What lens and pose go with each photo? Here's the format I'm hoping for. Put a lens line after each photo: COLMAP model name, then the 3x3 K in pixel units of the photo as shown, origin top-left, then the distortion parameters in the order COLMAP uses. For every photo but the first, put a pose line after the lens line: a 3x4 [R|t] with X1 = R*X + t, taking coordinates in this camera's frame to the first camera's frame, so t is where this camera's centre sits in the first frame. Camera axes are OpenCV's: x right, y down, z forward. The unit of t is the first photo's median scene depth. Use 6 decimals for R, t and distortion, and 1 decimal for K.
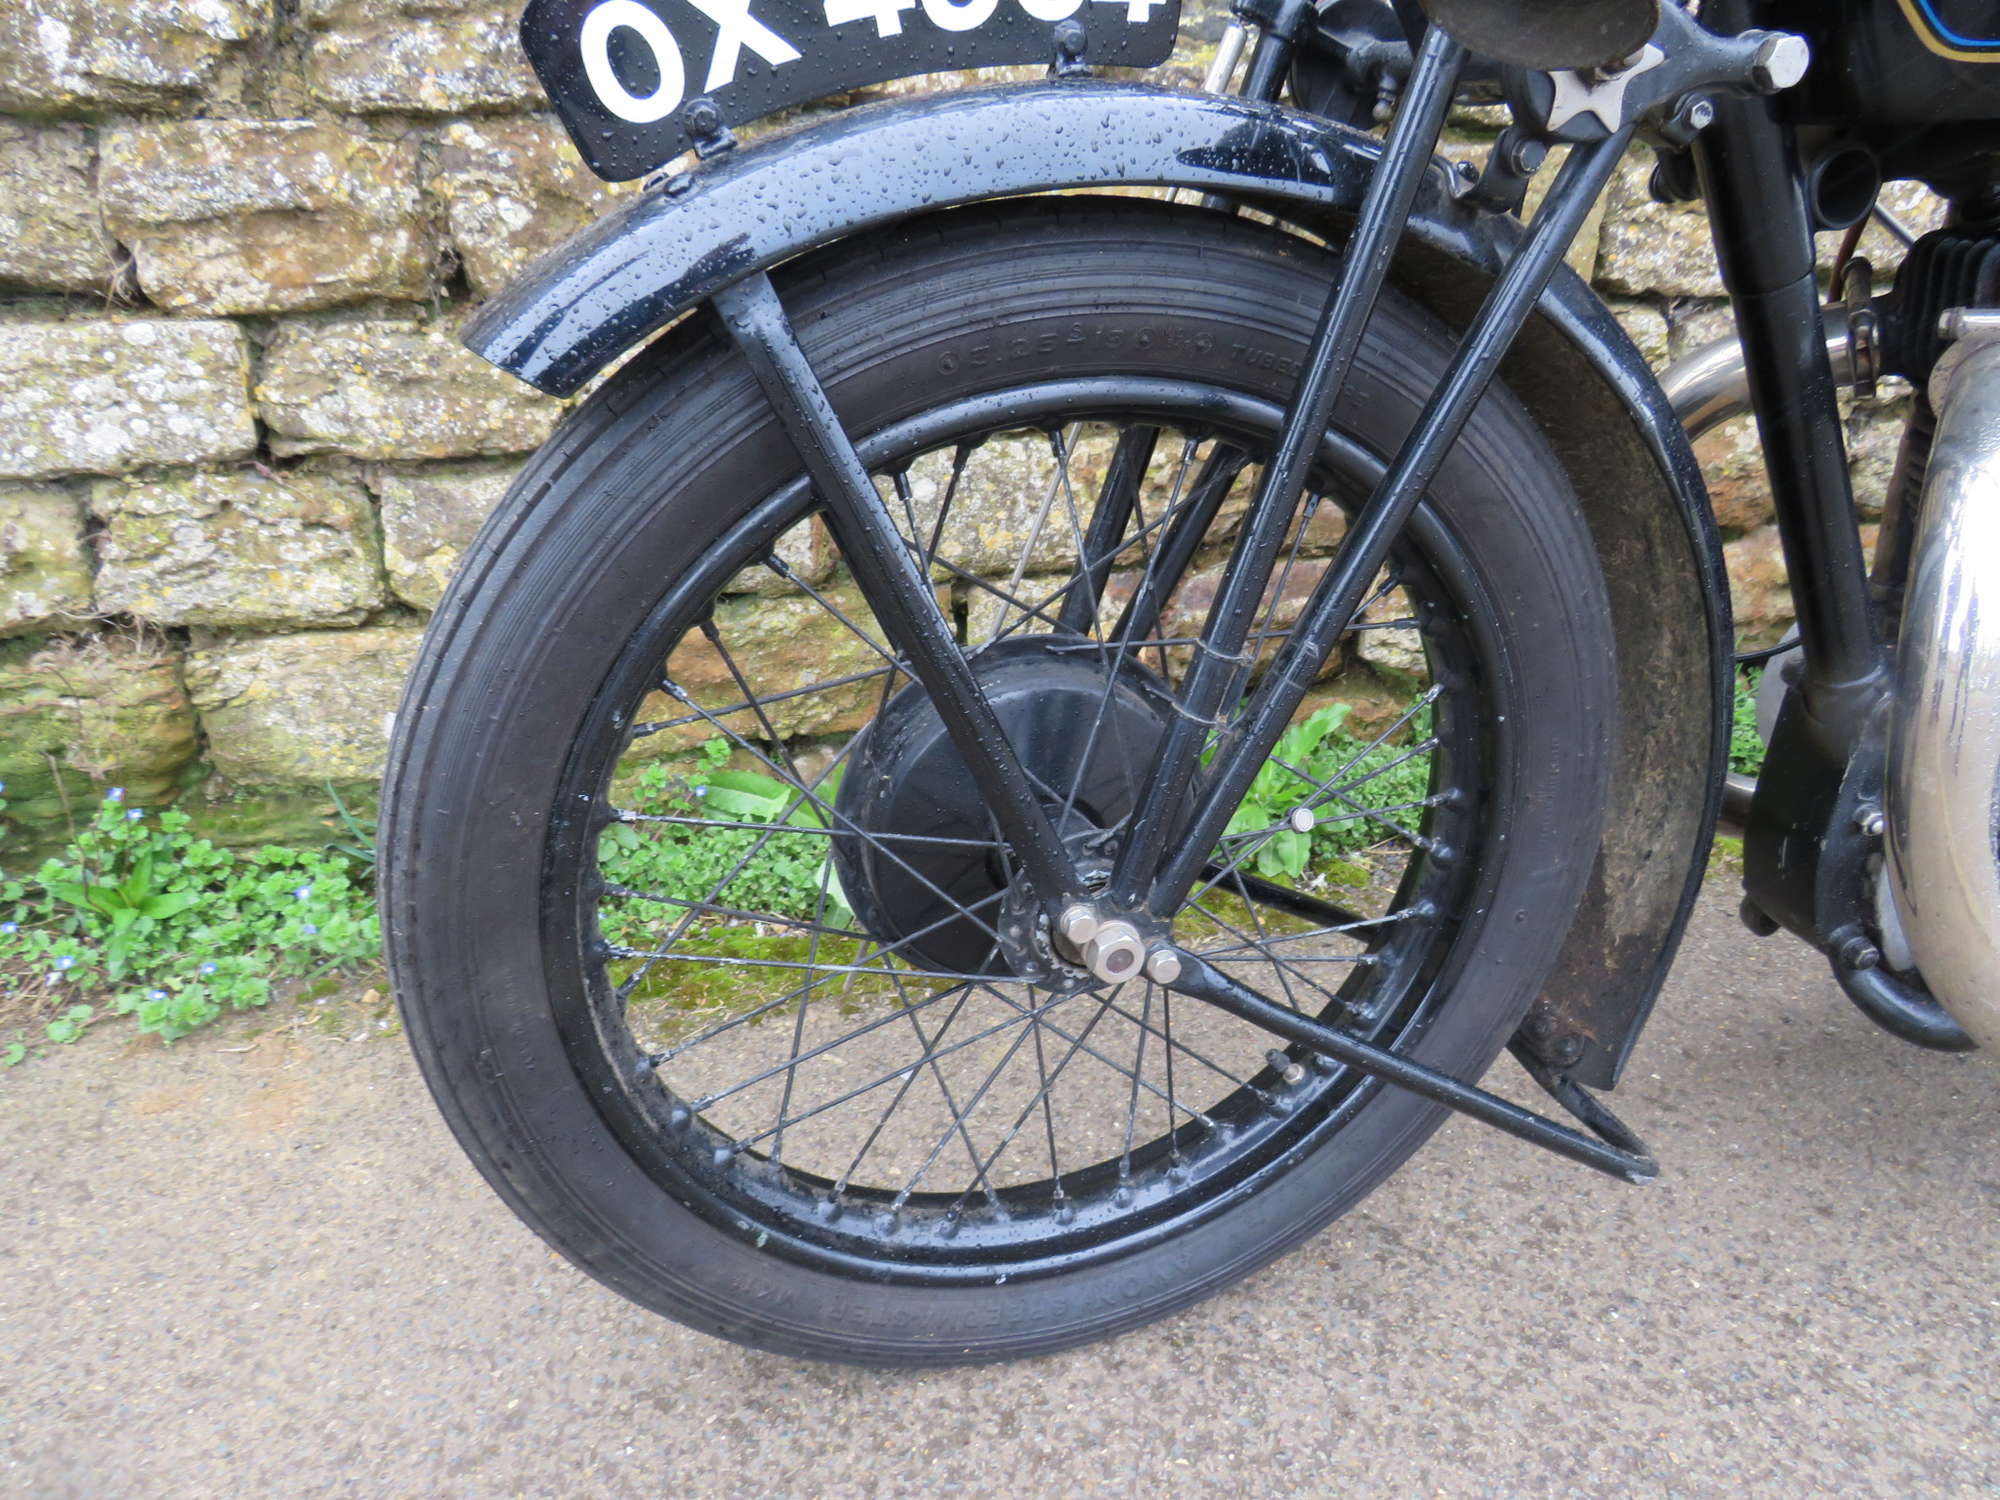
lens RADIAL K [[1401.8, 0, 1009.1], [0, 1401.8, 748.4], [0, 0, 1]] dist [0.002038, -0.035674]
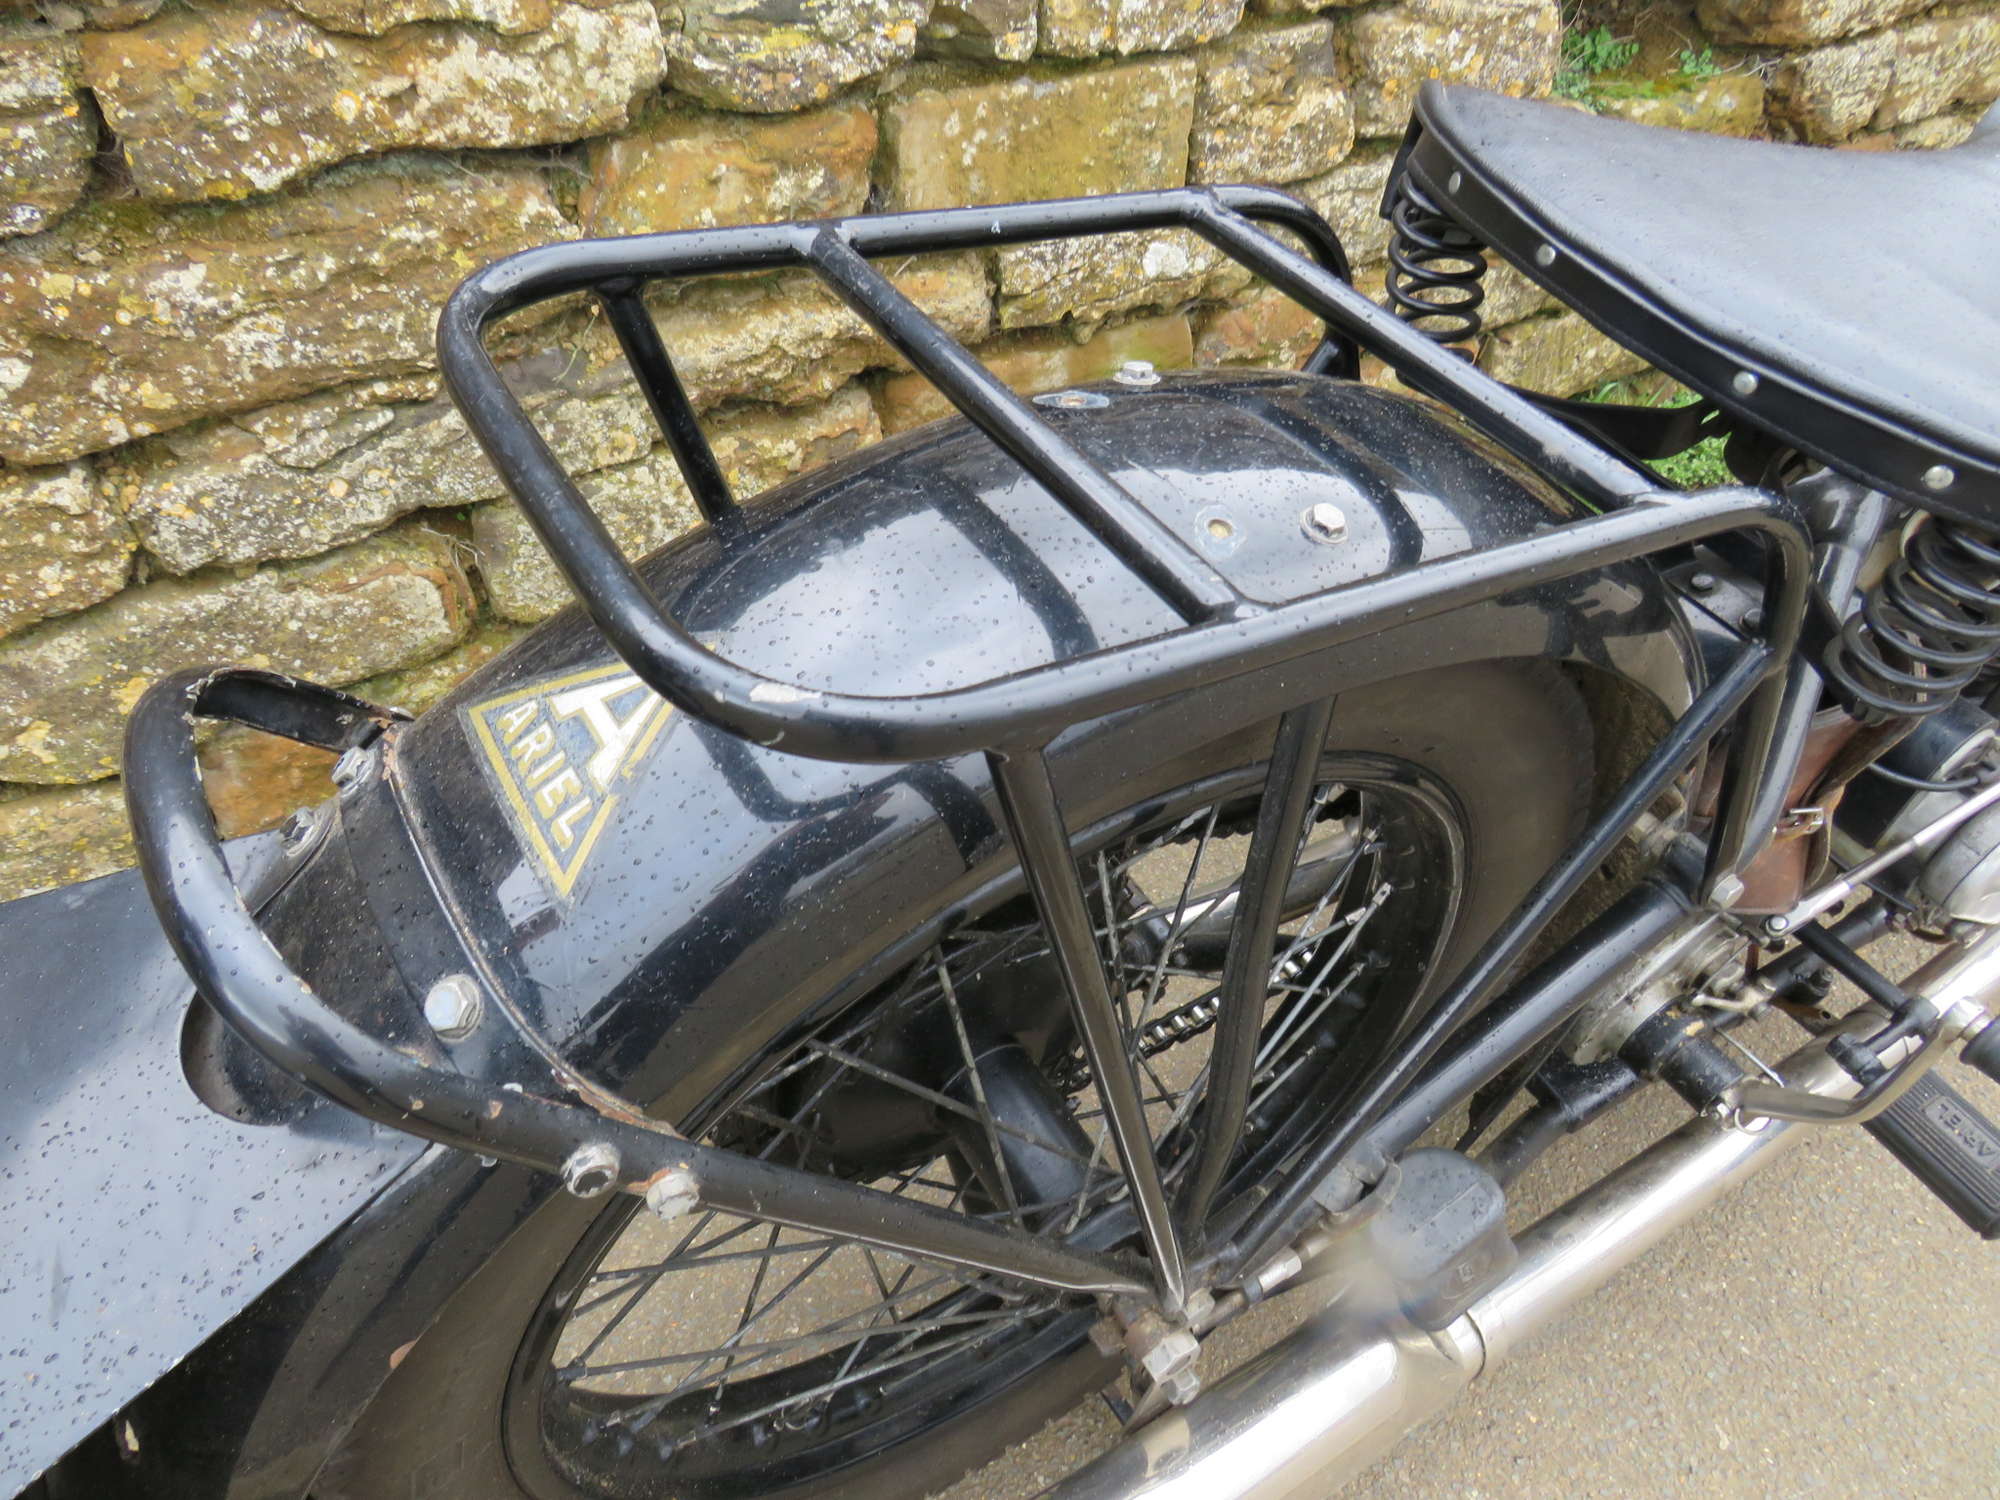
lens RADIAL K [[1400.5, 0, 994.7], [0, 1400.5, 743.8], [0, 0, 1]] dist [-0.025071, 0.005296]
pose [[0.955088, -0.196933, 0.221414, -0.013567], [0.120008, 0.940252, 0.318628, -0.337088], [-0.270933, -0.277746, 0.921657, 0.007930]]
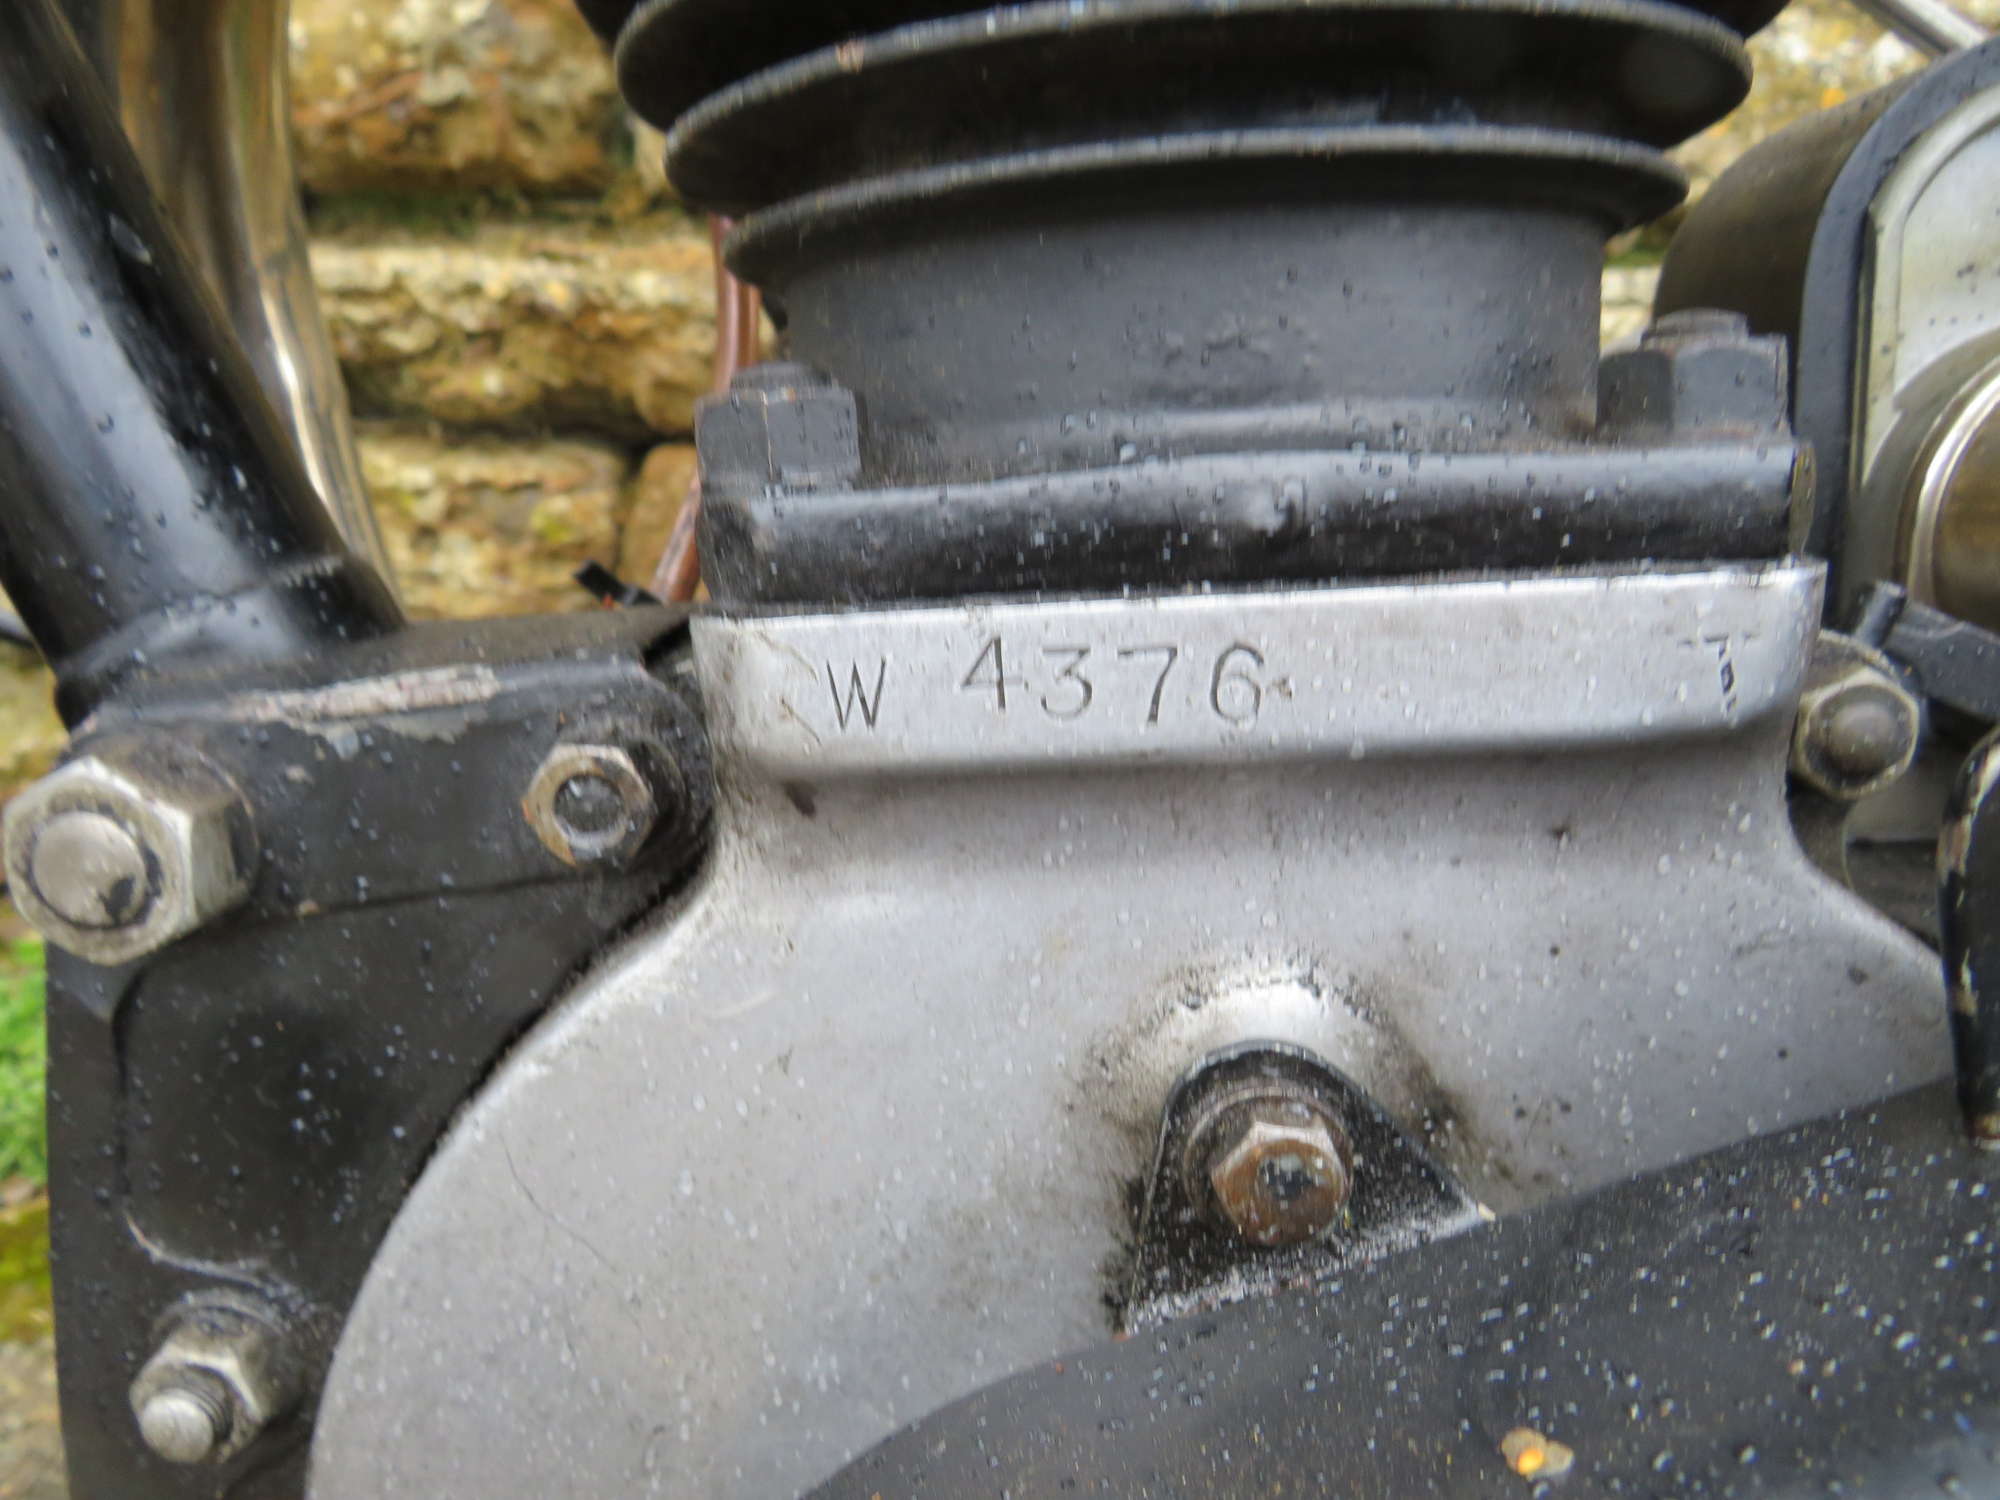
lens RADIAL K [[1400.5, 0, 994.7], [0, 1400.5, 743.8], [0, 0, 1]] dist [-0.025071, 0.005296]
pose [[0.965715, 0.080826, -0.246704, 0.547370], [-0.132413, 0.970748, -0.200289, -0.012915], [0.223299, 0.226088, 0.948168, 0.579558]]
